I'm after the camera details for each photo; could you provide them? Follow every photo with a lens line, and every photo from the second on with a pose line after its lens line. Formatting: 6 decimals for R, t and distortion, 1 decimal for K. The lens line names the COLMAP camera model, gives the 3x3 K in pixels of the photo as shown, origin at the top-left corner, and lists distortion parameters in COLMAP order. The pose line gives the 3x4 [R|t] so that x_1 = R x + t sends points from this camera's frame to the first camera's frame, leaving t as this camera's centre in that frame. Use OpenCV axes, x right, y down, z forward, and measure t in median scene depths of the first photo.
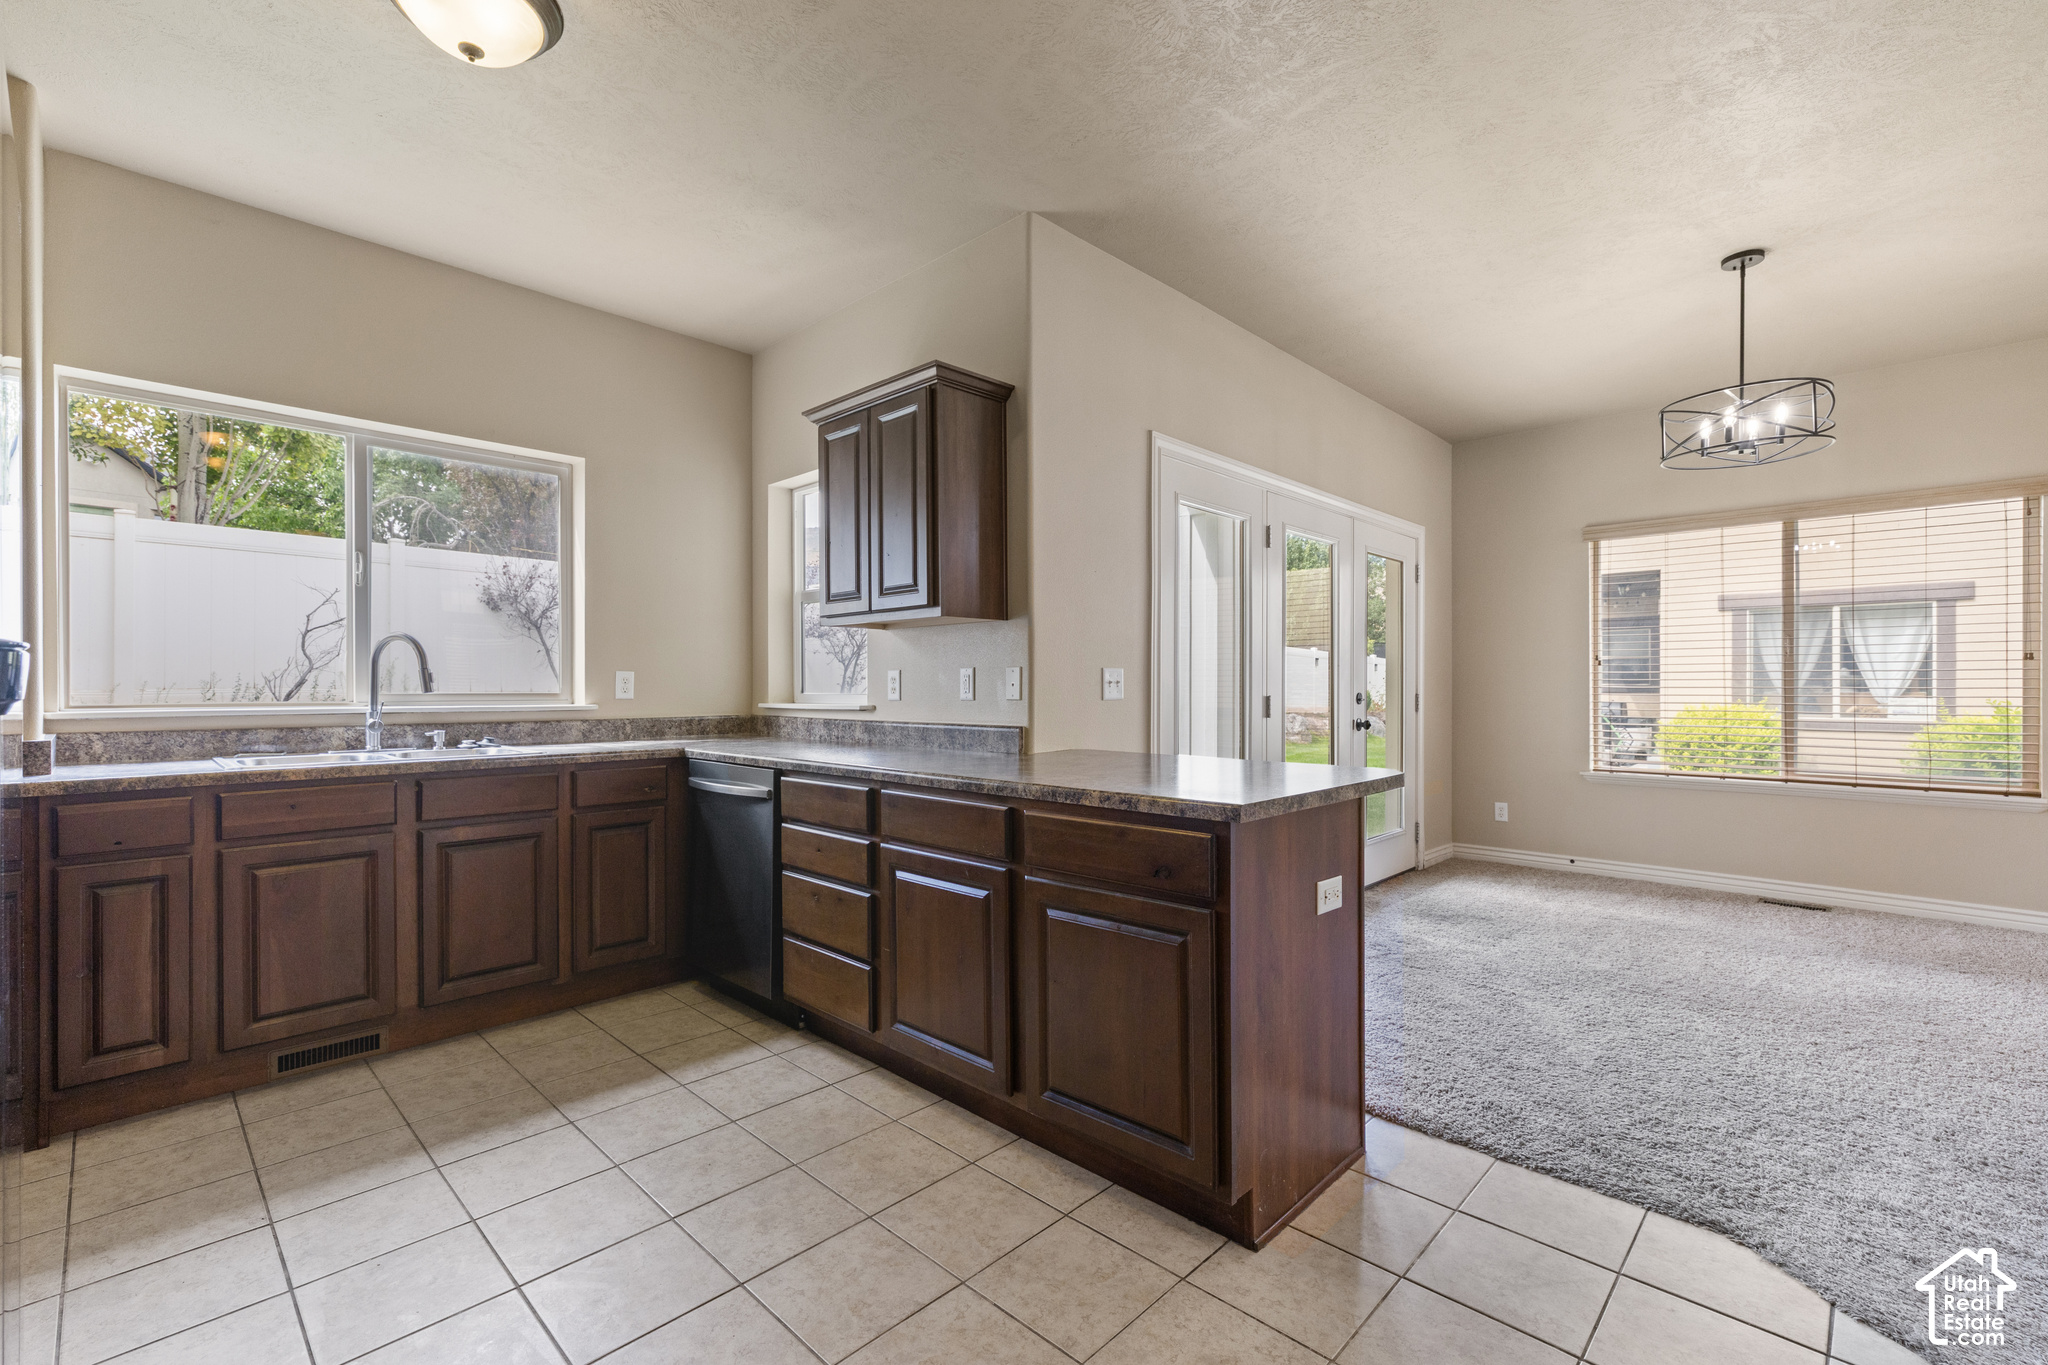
lens RADIAL K [[882.4, 0, 1011.1], [0, 882.4, 696.2], [0, 0, 1]] dist [-0.002045, 0.000112]
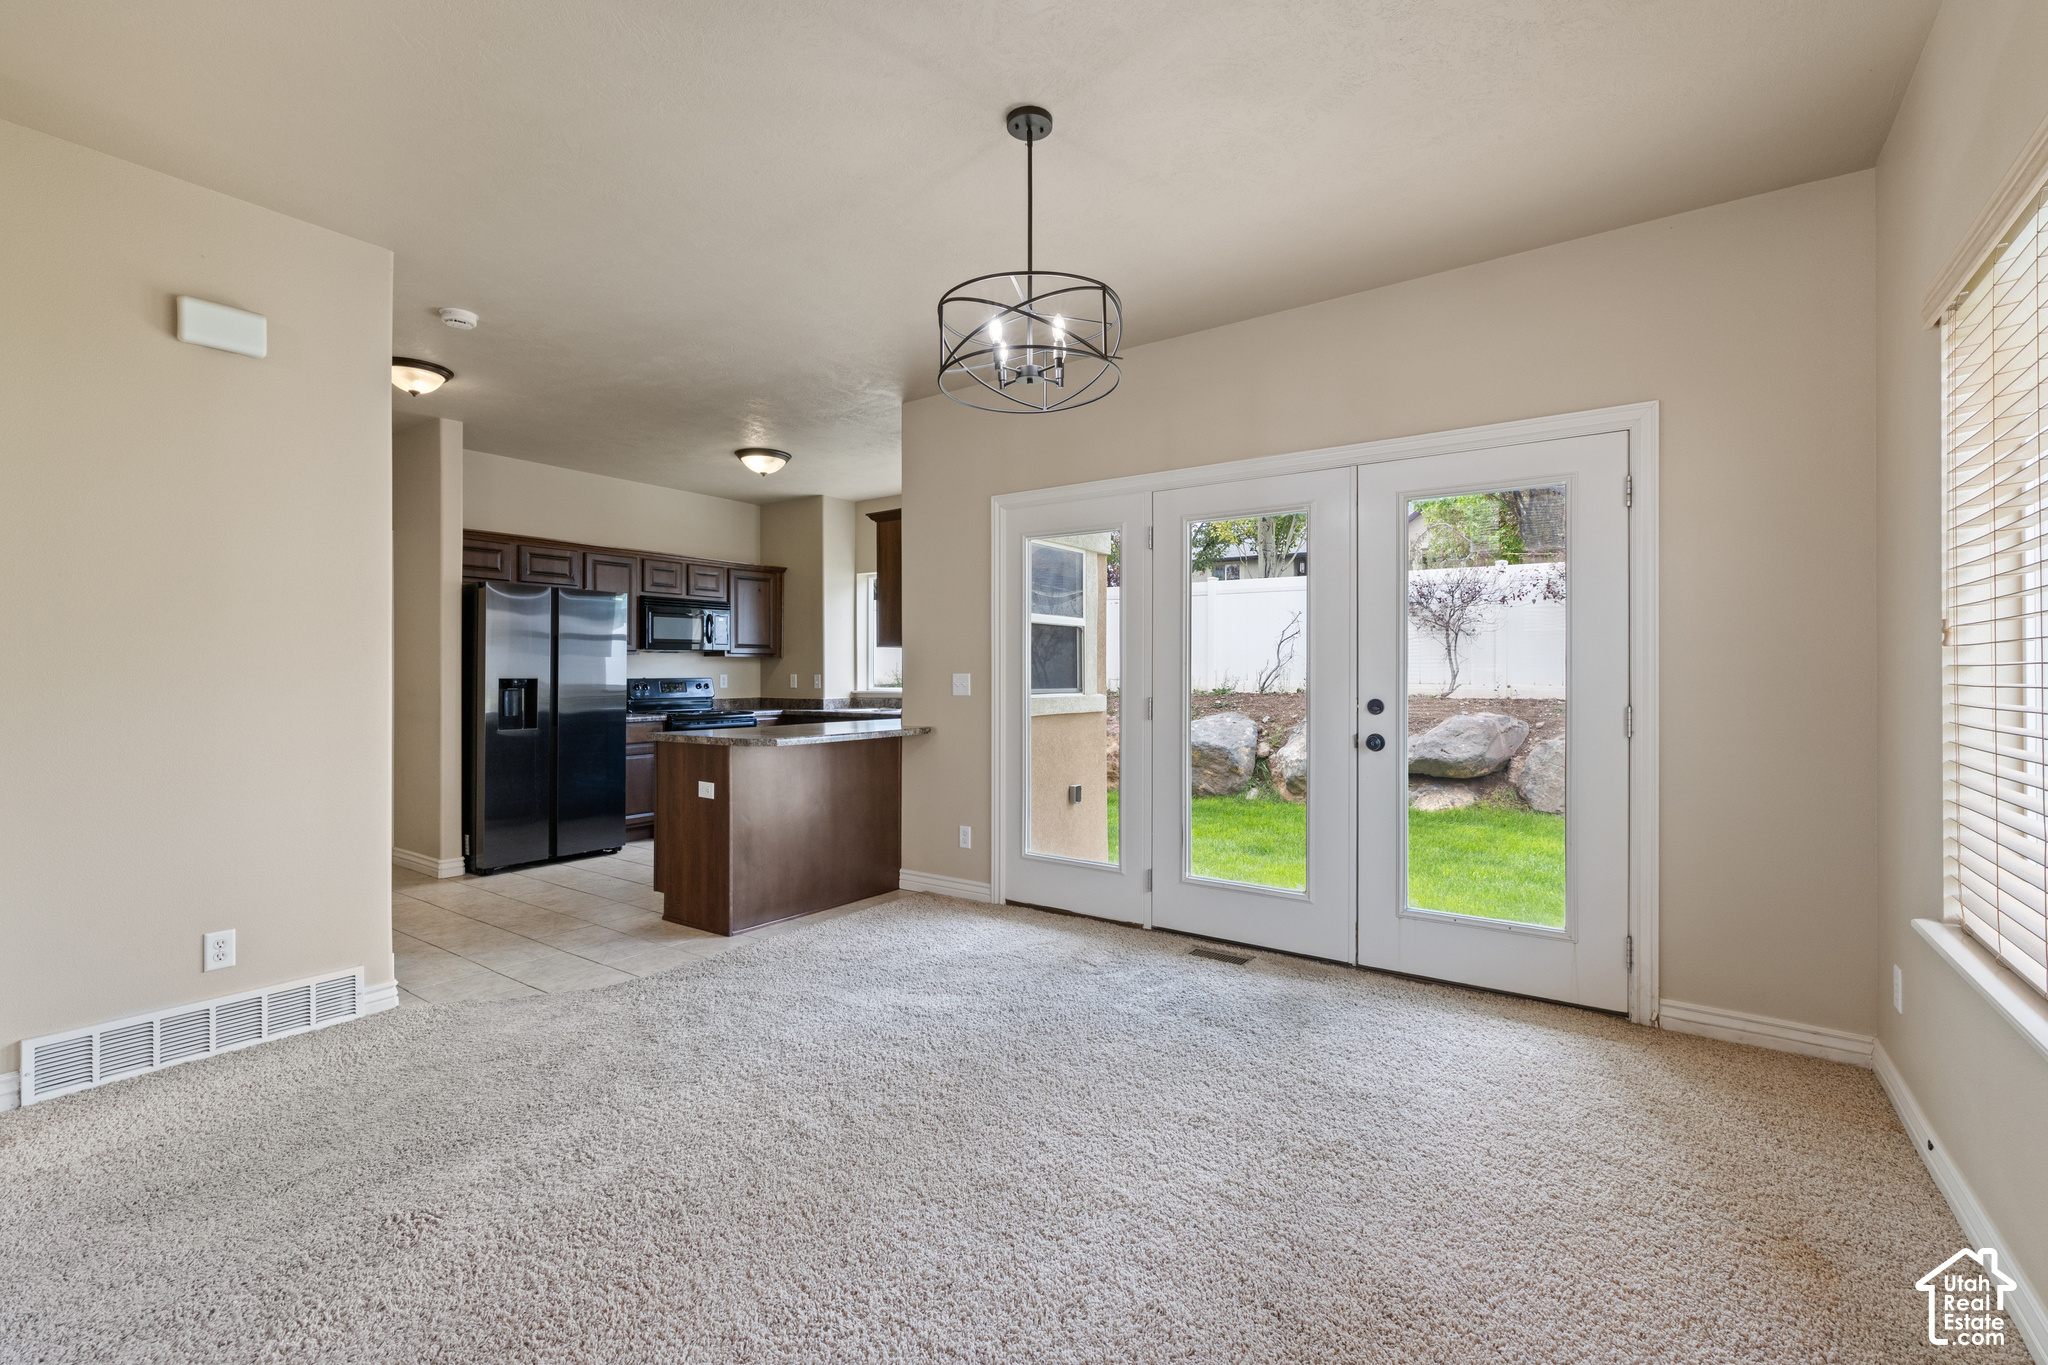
lens RADIAL K [[882.4, 0, 1023.6], [0, 882.4, 670.5], [0, 0, 1]] dist [-0.002045, 0.000112]
pose [[0.163364, -0.005817, -0.986549, 1.376813], [-0.011342, 0.999905, -0.007774, -0.023179], [0.986501, 0.012460, 0.163282, 0.765747]]
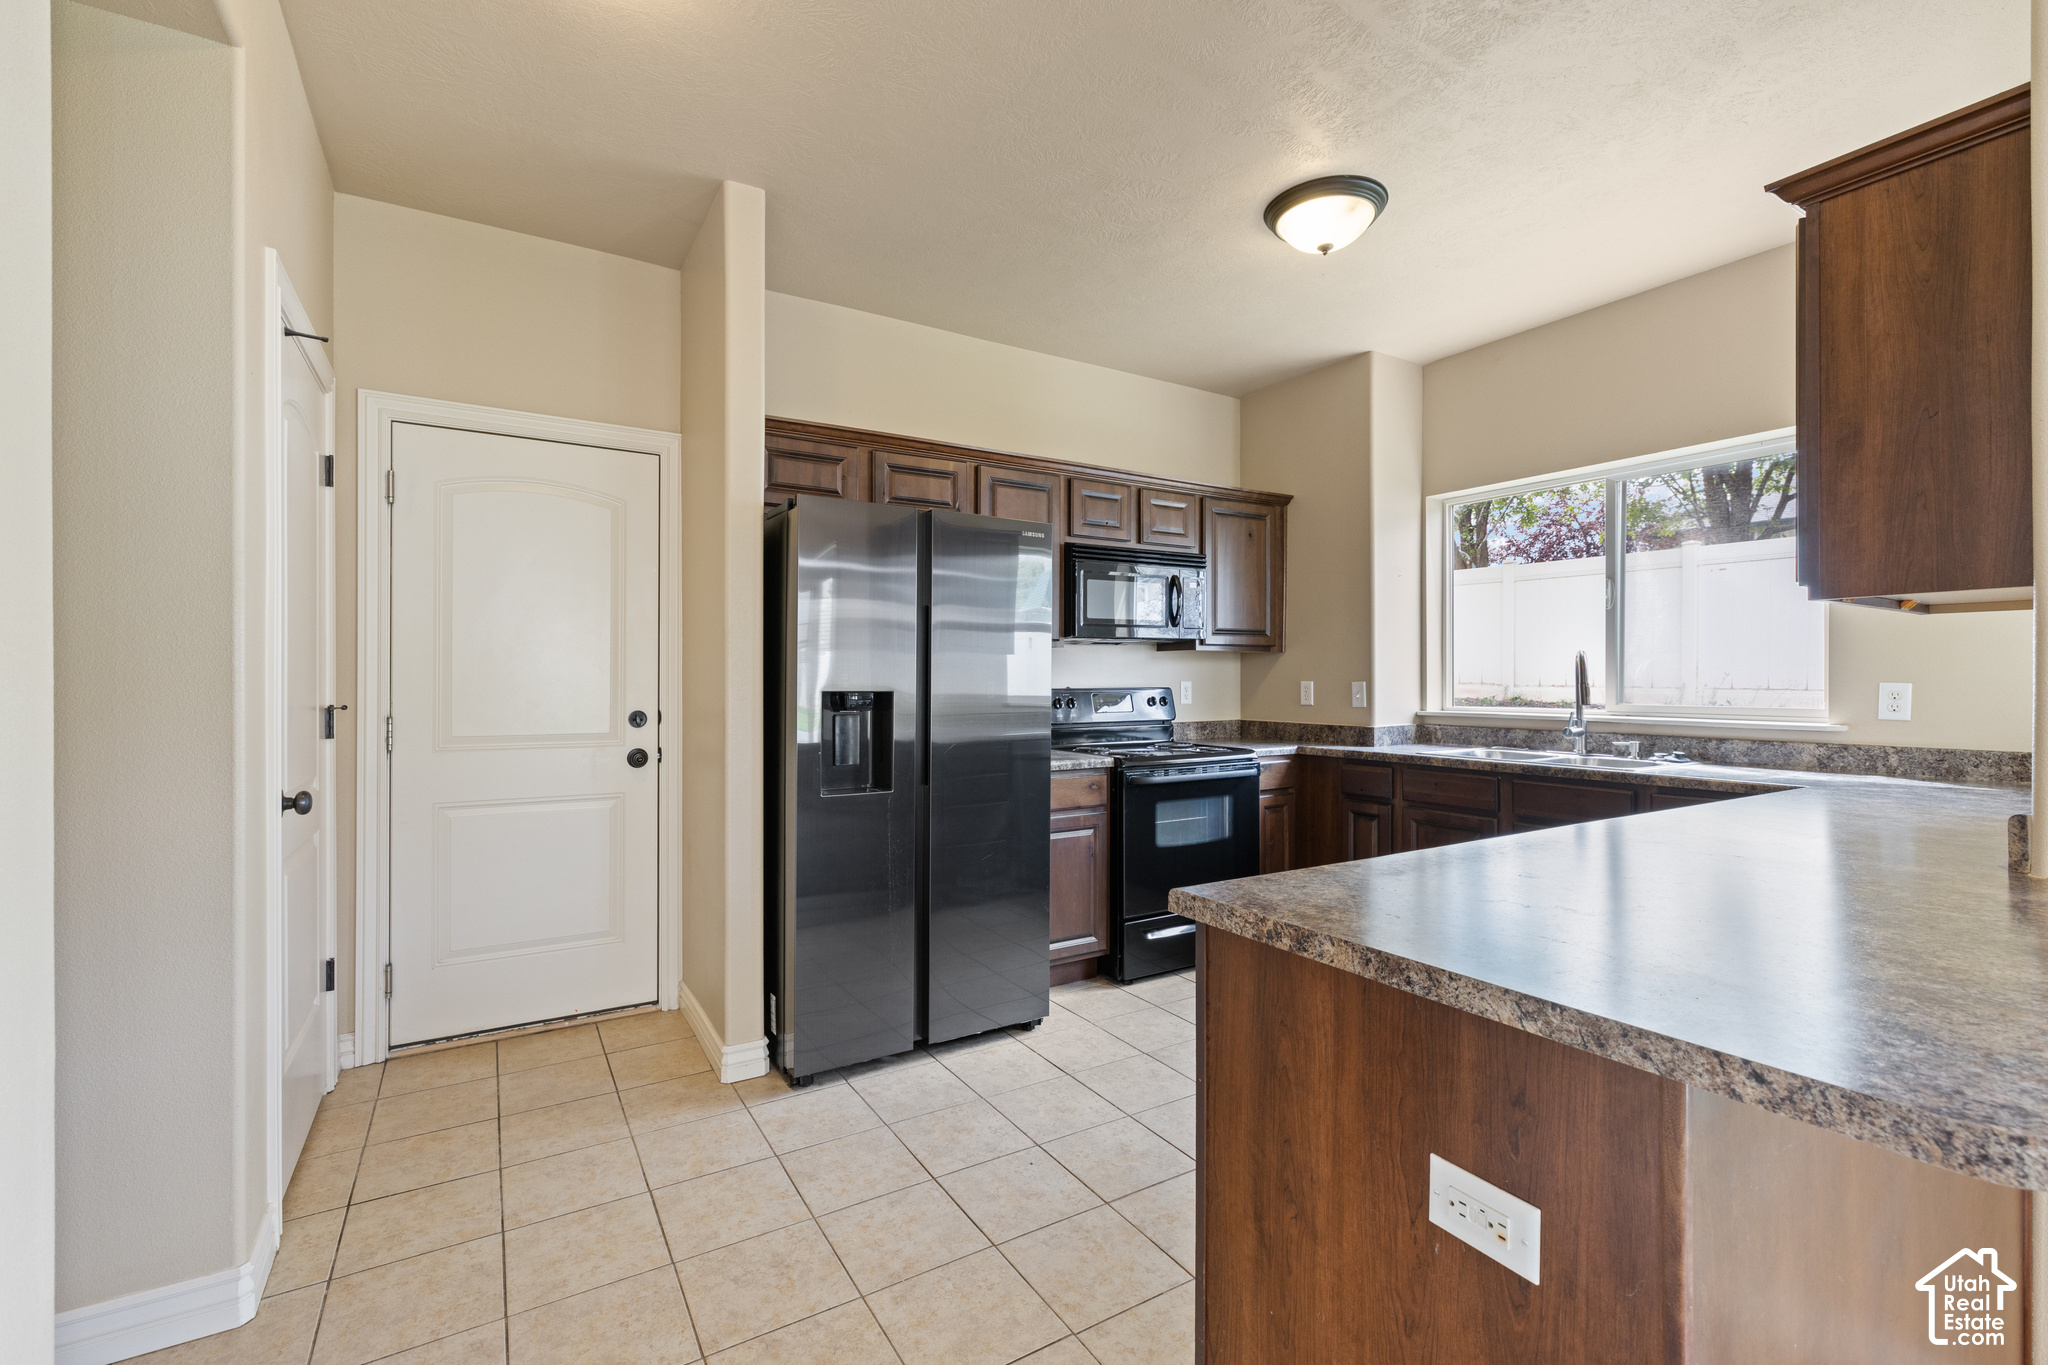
lens RADIAL K [[882.4, 0, 1026.5], [0, 882.4, 680.5], [0, 0, 1]] dist [-0.002045, 0.000112]
pose [[-0.239127, -0.000146, -0.970988, 0.468151], [-0.012595, 0.999916, 0.002952, -0.023675], [0.970907, 0.012935, -0.239109, 0.485973]]
